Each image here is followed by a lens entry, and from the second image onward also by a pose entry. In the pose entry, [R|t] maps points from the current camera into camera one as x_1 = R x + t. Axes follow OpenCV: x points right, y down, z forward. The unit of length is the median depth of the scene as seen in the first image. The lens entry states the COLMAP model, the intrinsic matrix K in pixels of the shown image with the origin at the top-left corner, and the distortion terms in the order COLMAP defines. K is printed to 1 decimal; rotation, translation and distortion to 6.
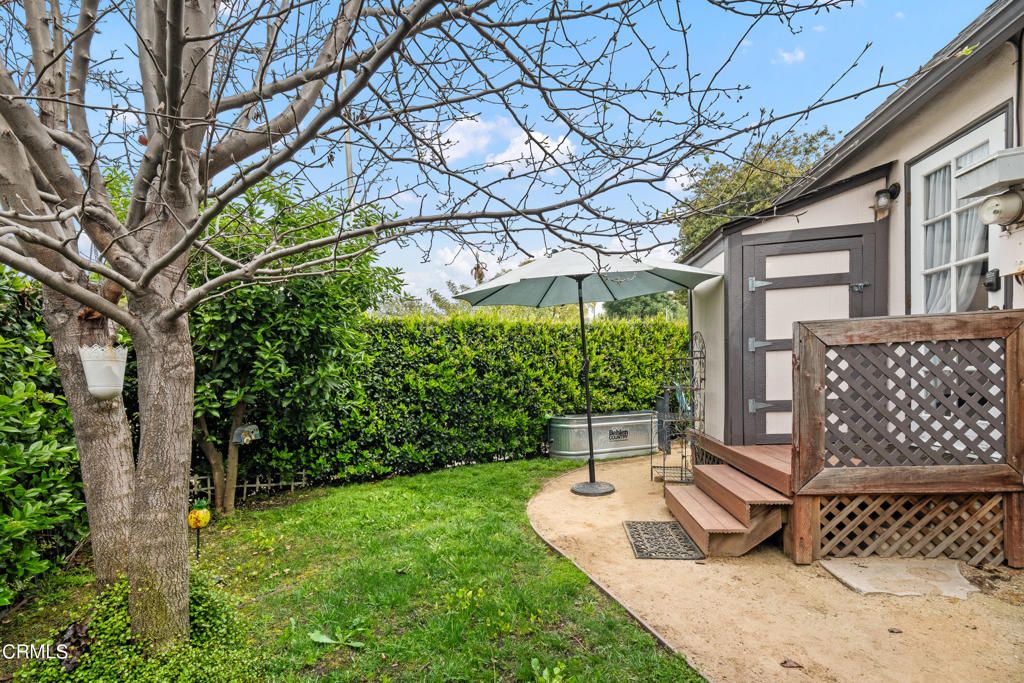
lens RADIAL K [[477.2, 0, 510.3], [0, 477.2, 398.5], [0, 0, 1]] dist [0.028173, -0.000171]
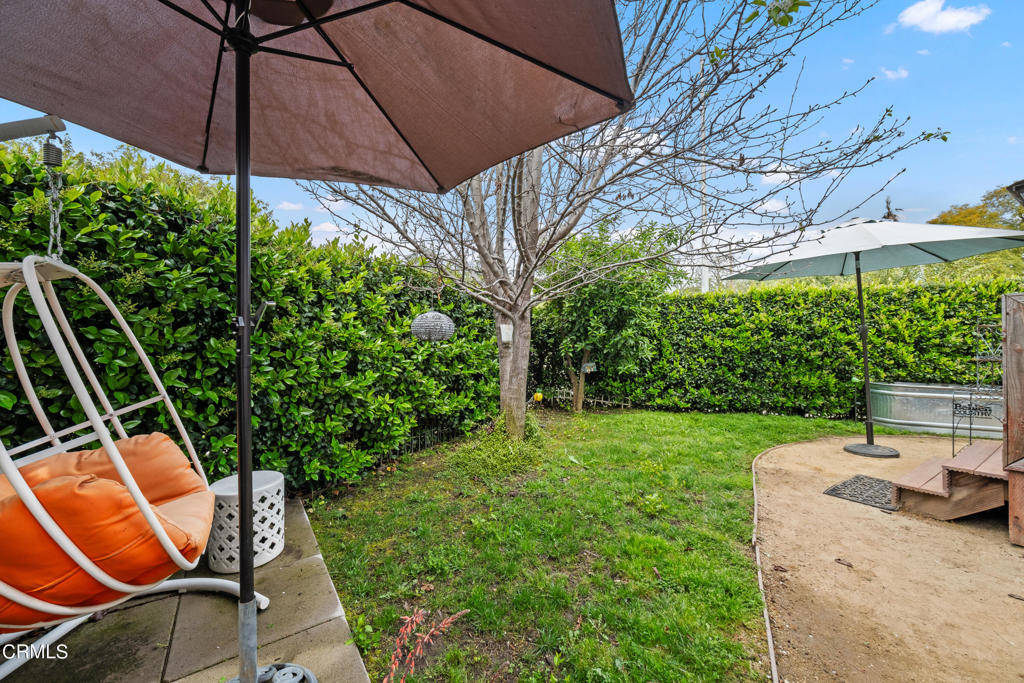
lens RADIAL K [[412.2, 0, 512.0], [0, 412.2, 341.5], [0, 0, 1]] dist [-0.000246, -0.000072]
pose [[0.670233, 0.034678, -0.741340, 0.268752], [-0.054759, 0.998496, -0.002799, -0.001716], [0.740127, 0.042471, 0.671124, -0.158780]]
